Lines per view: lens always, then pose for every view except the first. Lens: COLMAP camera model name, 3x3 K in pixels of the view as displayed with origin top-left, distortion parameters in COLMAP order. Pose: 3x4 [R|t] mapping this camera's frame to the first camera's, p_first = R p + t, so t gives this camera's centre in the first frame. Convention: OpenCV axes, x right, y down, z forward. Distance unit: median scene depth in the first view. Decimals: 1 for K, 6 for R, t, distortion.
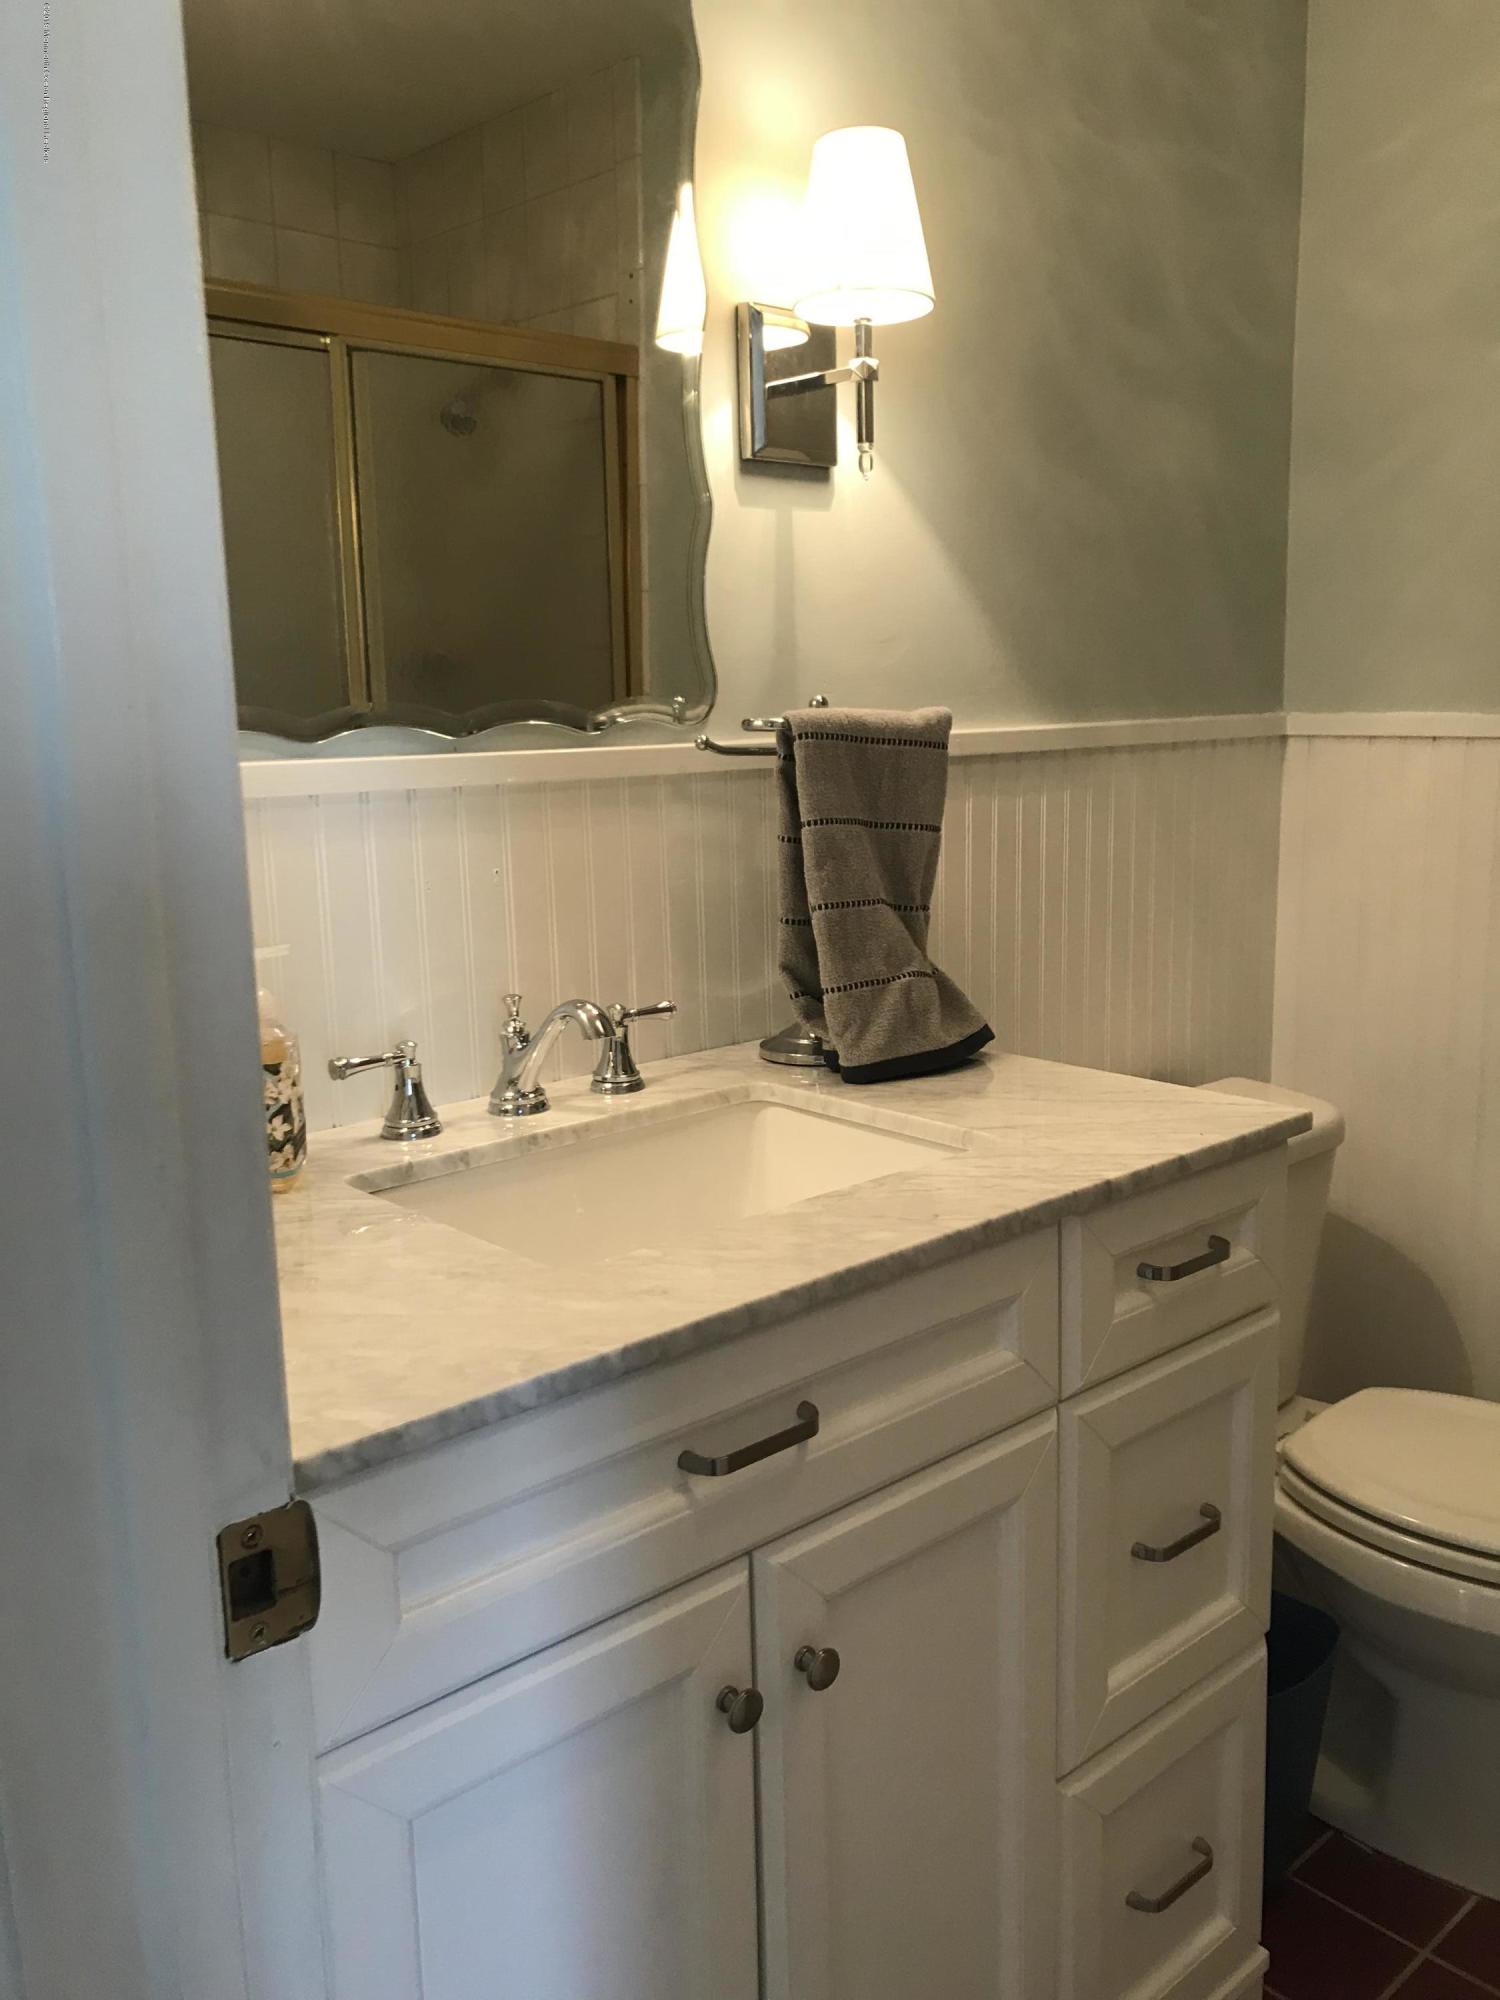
lens RADIAL K [[1632.2, 0, 744.9], [0, 1632.2, 1002.2], [0, 0, 1]] dist [0.025705, -0.027039]
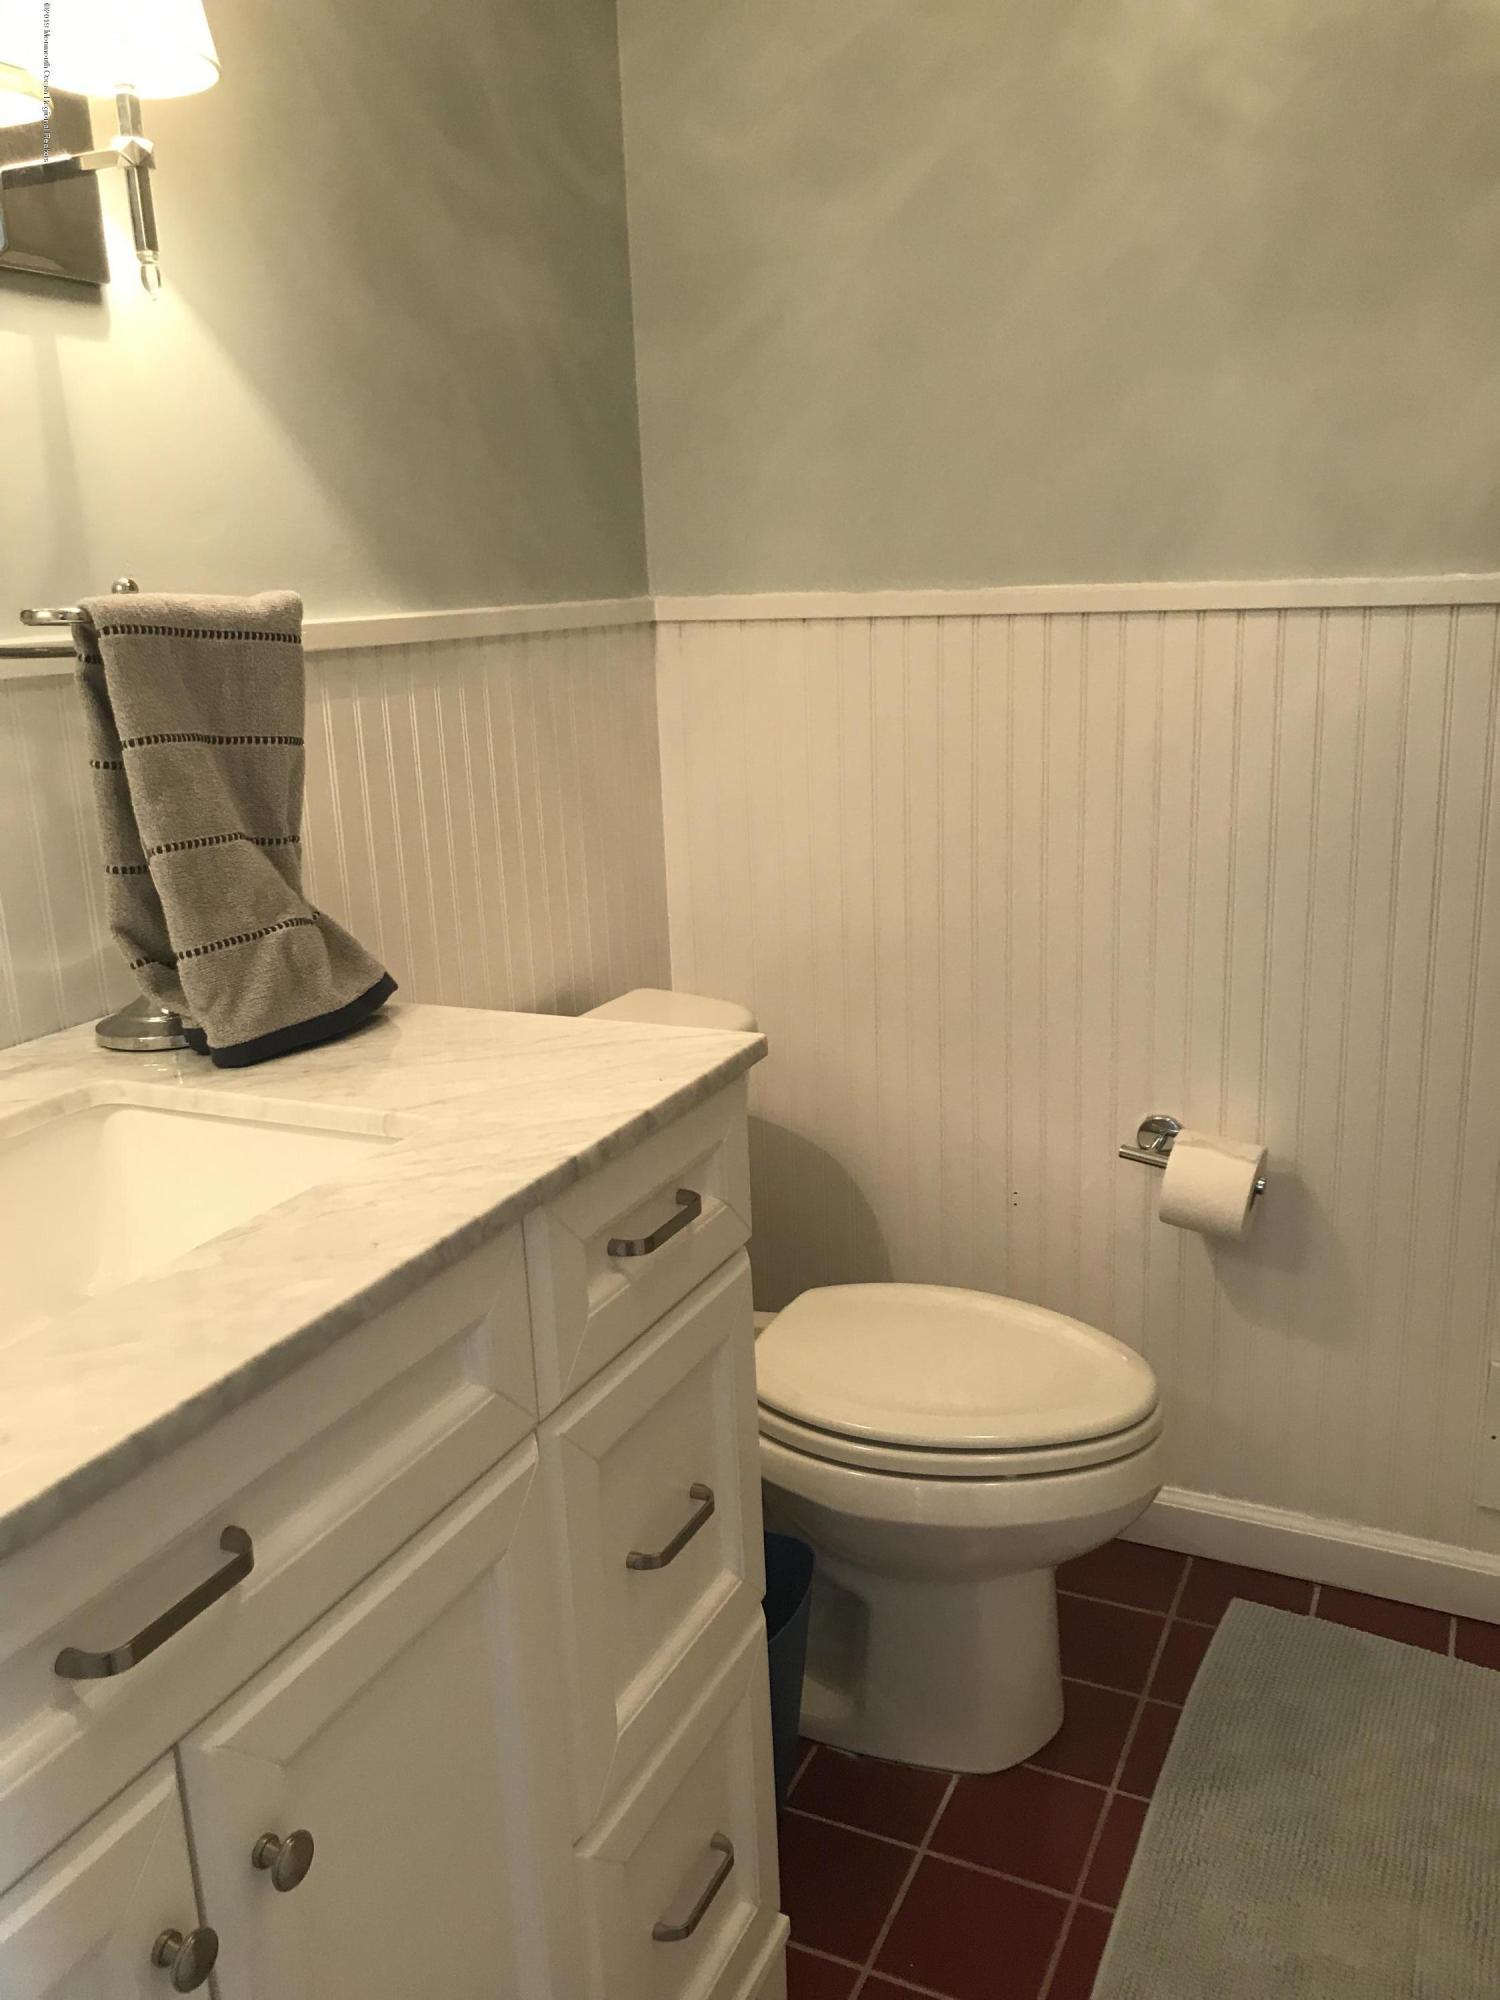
lens RADIAL K [[1632.2, 0, 761.2], [0, 1632.2, 987.2], [0, 0, 1]] dist [0.025705, -0.027039]
pose [[0.913828, -0.112442, 0.390225, -0.003907], [0.092461, 0.993275, 0.069684, -0.020380], [-0.395436, -0.027599, 0.918079, 0.158999]]
